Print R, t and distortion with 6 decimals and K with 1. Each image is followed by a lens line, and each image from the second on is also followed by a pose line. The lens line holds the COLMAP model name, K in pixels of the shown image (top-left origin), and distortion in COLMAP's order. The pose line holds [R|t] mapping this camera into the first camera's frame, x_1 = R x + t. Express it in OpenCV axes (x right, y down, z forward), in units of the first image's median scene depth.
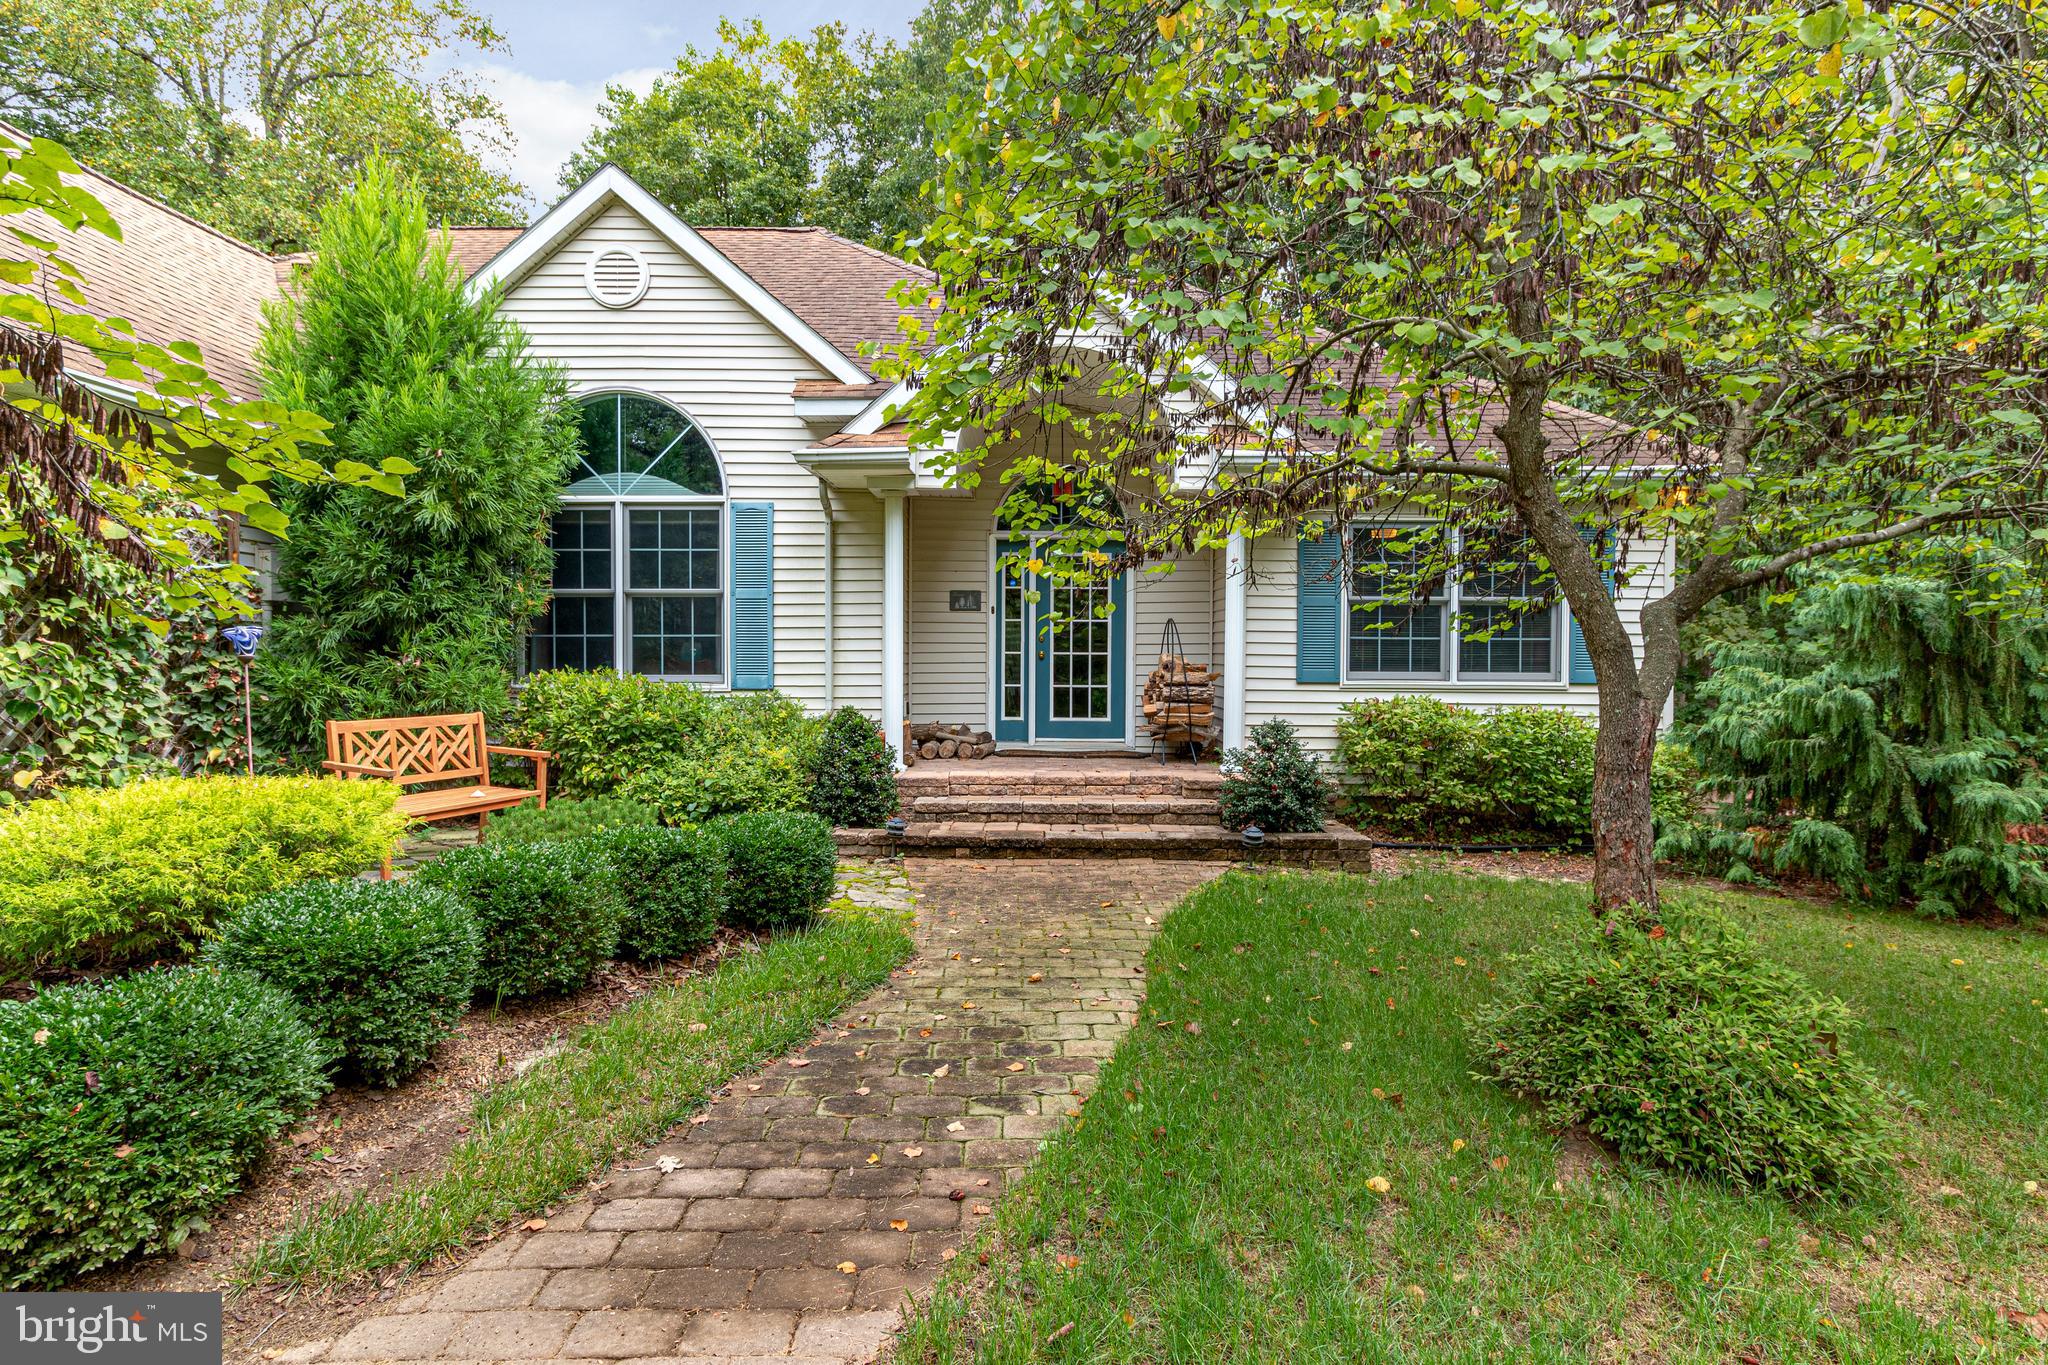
lens RADIAL K [[1053.5, 0, 1024.0], [0, 1053.5, 682.5], [0, 0, 1]] dist [0.003549, 0.000826]
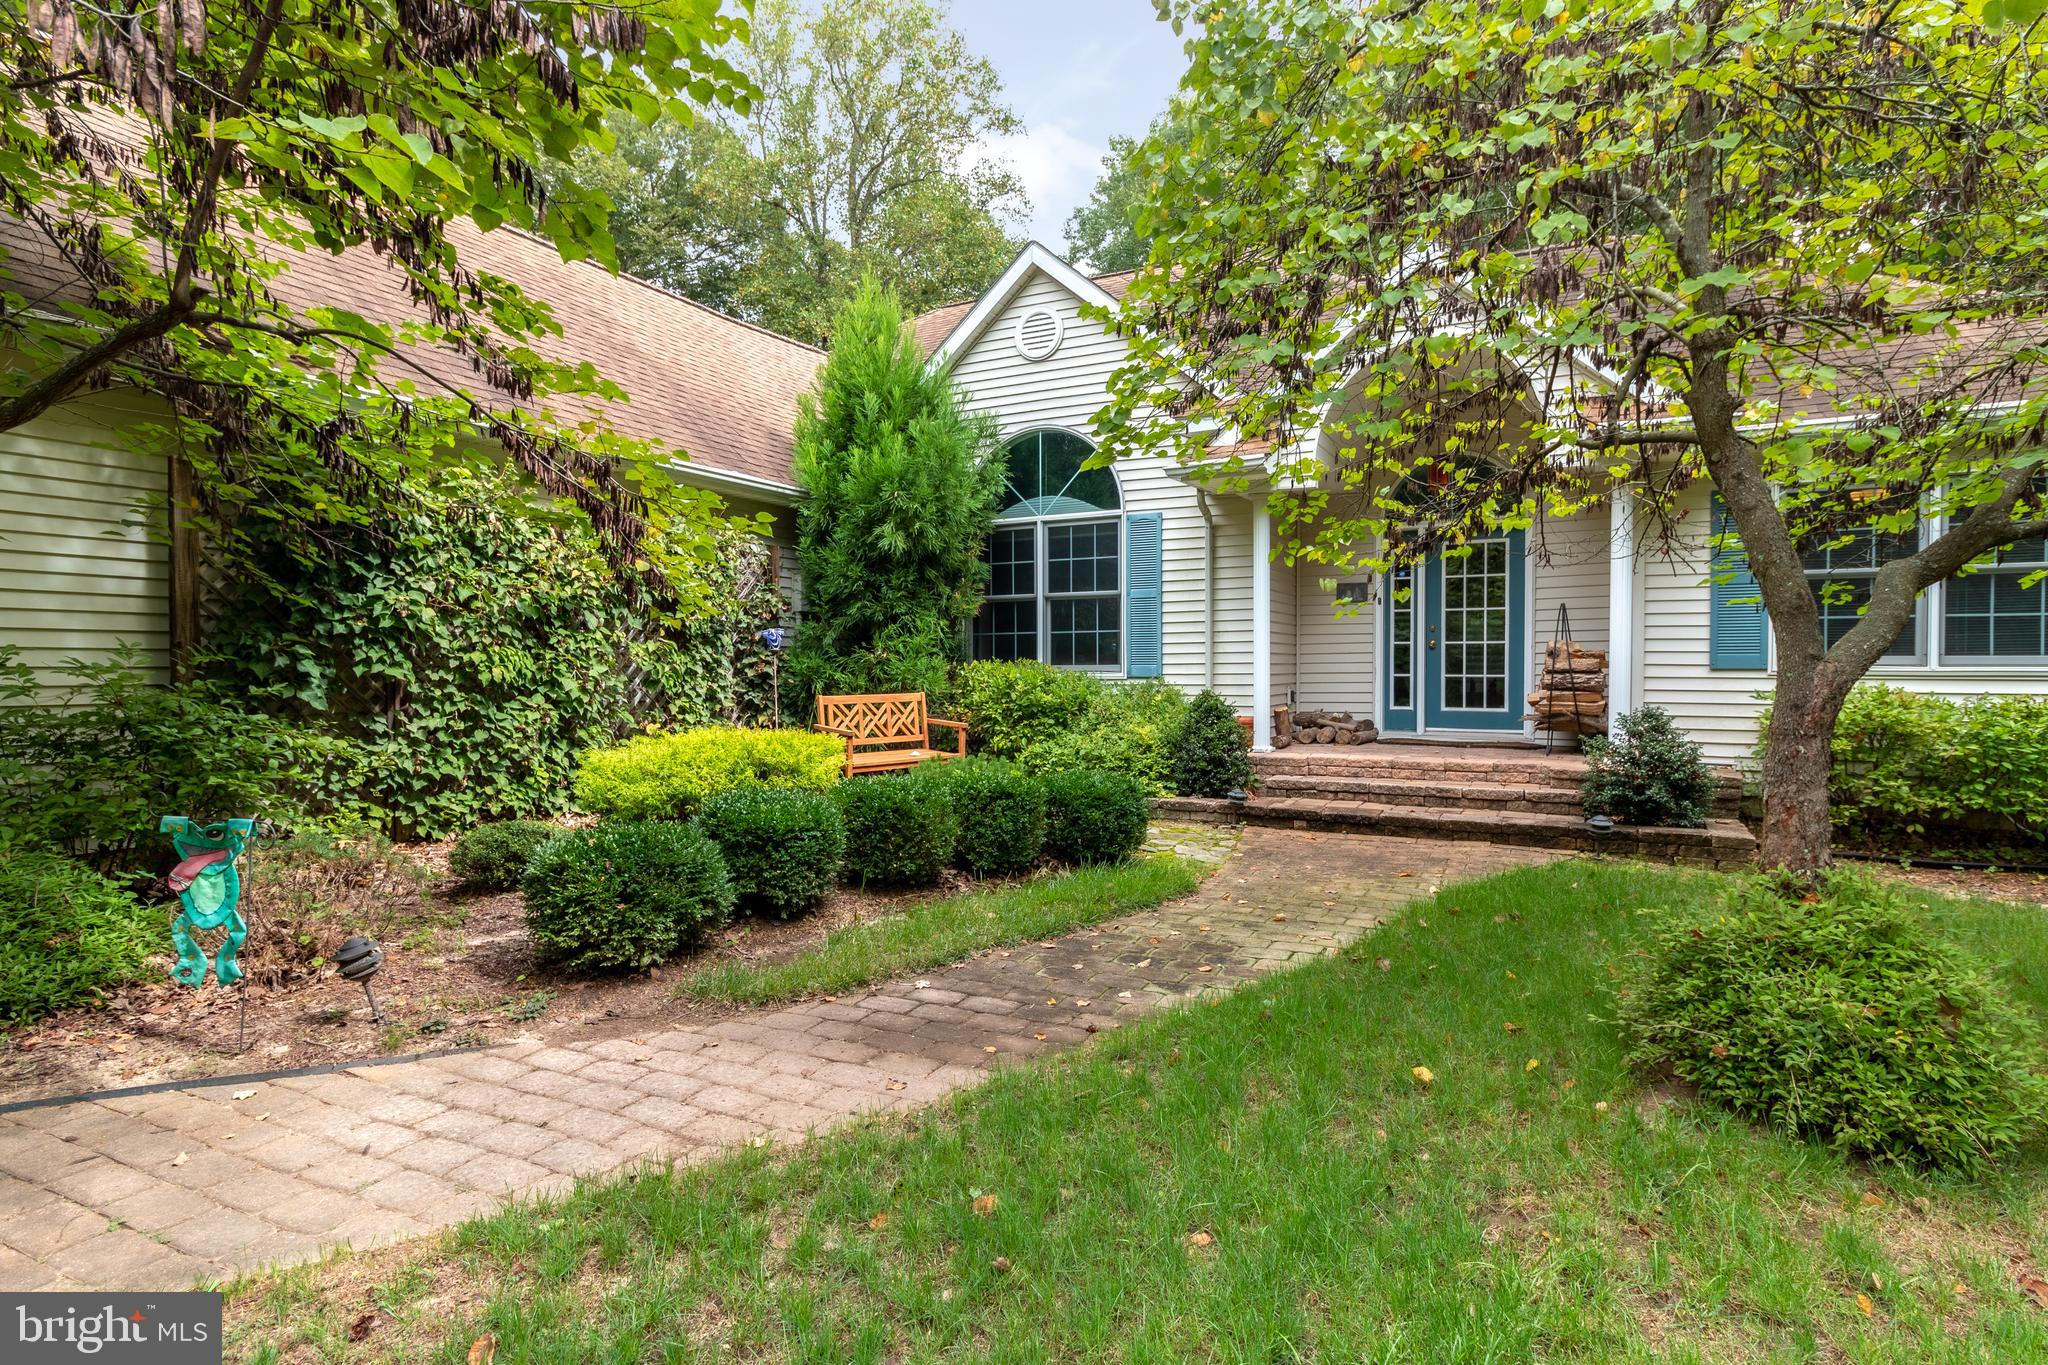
lens RADIAL K [[1053.5, 0, 1024.0], [0, 1053.5, 682.5], [0, 0, 1]] dist [0.003549, 0.000826]
pose [[0.889195, 0.001530, -0.457525, 0.161468], [-0.002753, 0.999994, -0.002005, 0.016077], [0.457520, 0.003043, 0.889194, -0.080724]]
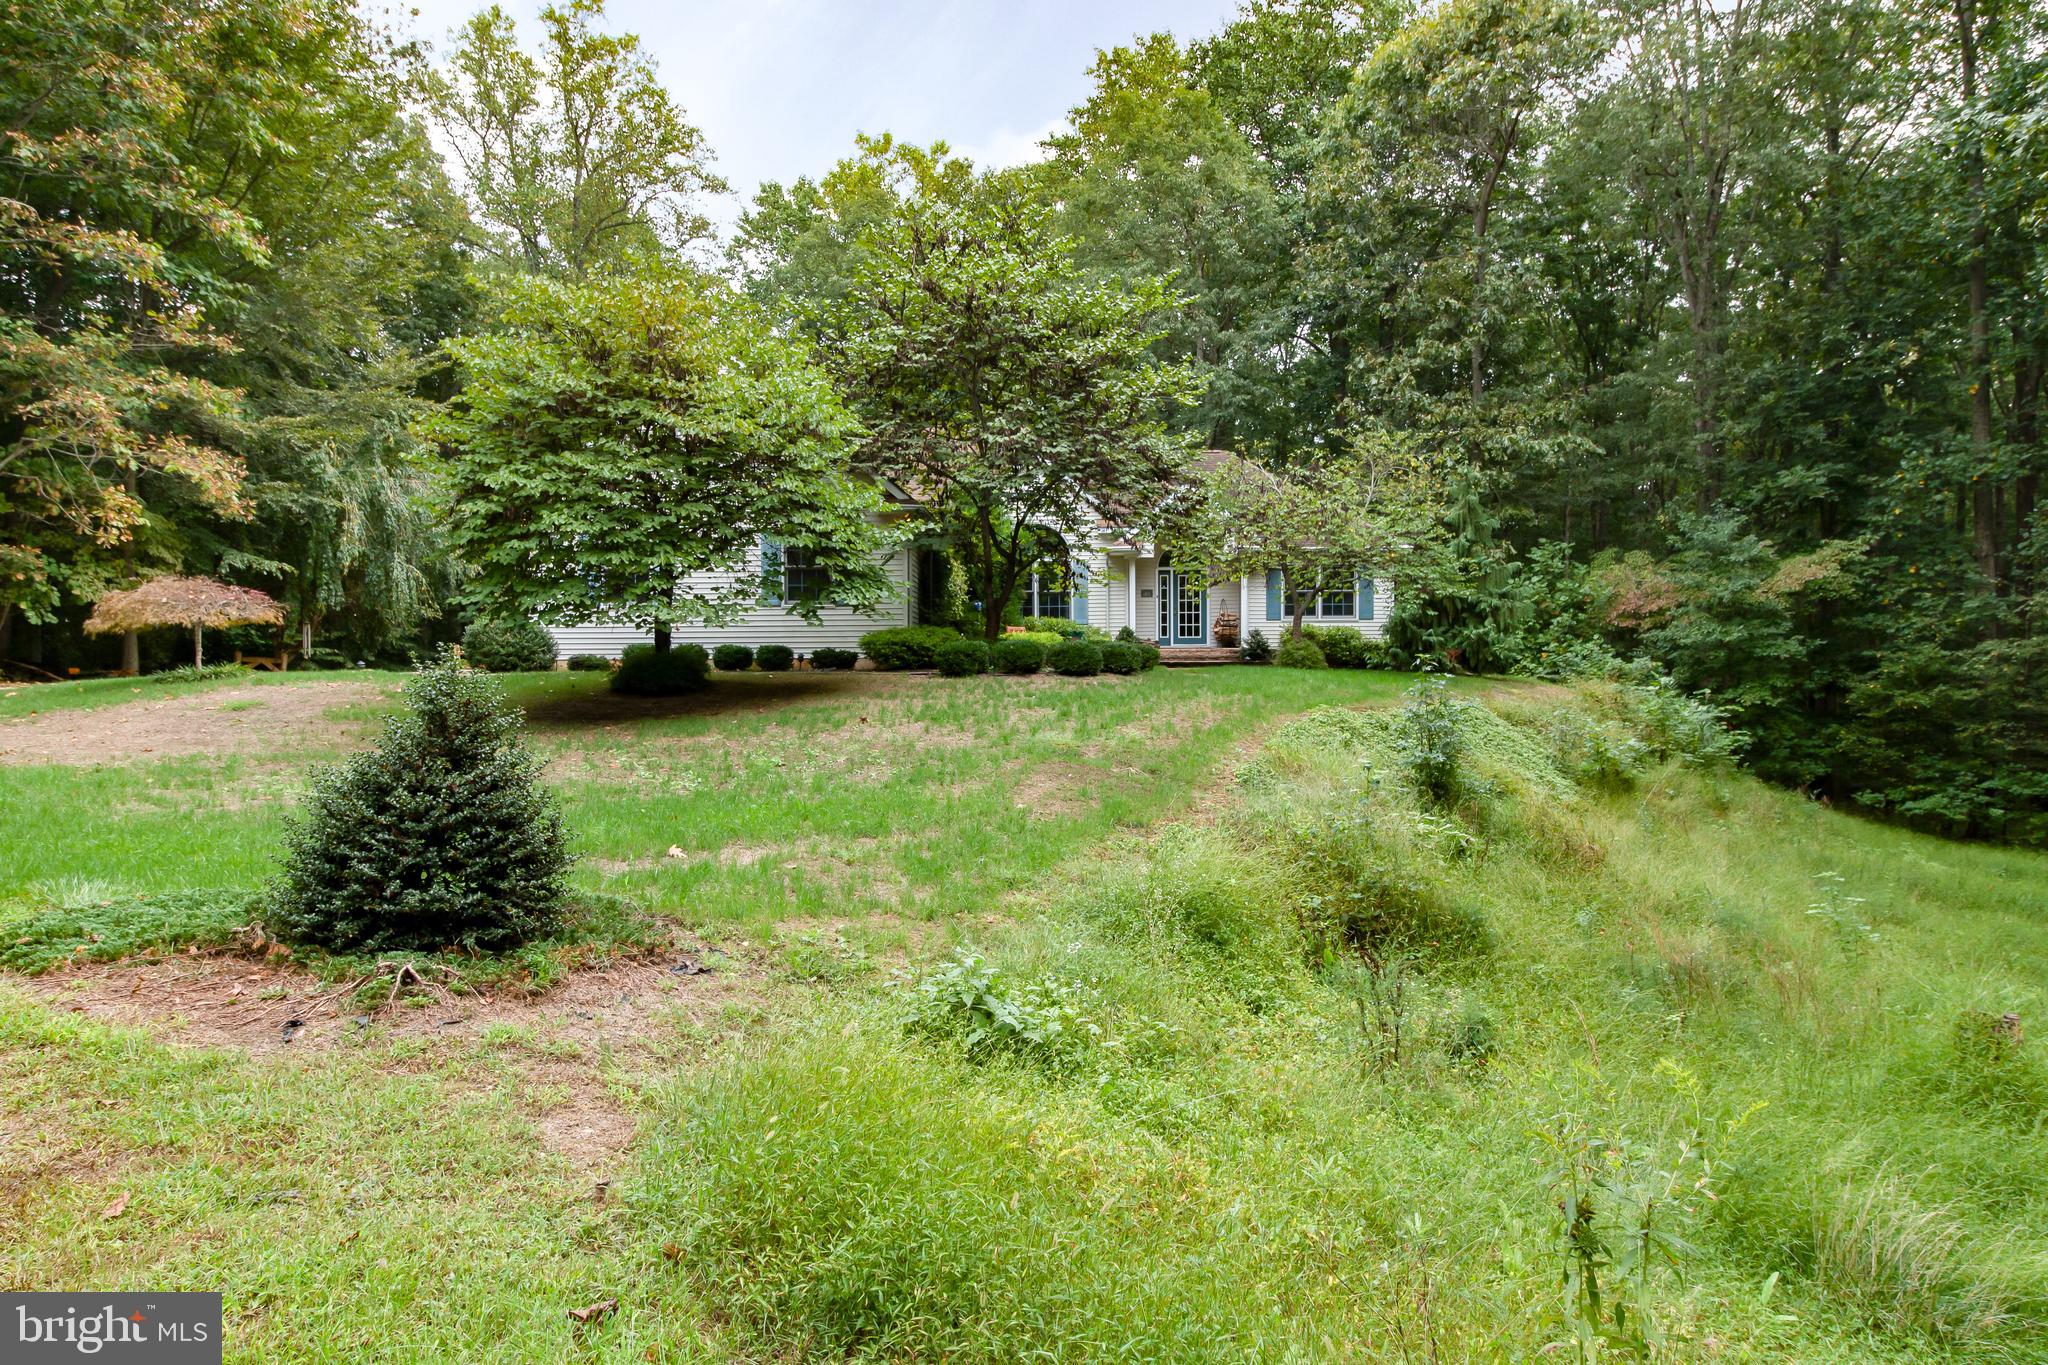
lens RADIAL K [[1065.7, 0, 1016.8], [0, 1065.7, 642.1], [0, 0, 1]] dist [0.016151, -0.000885]
pose [[0.998423, -0.008619, -0.055466, -0.294276], [0.006763, 0.999414, -0.033555, 0.169544], [0.055723, 0.033127, 0.997897, -2.165974]]
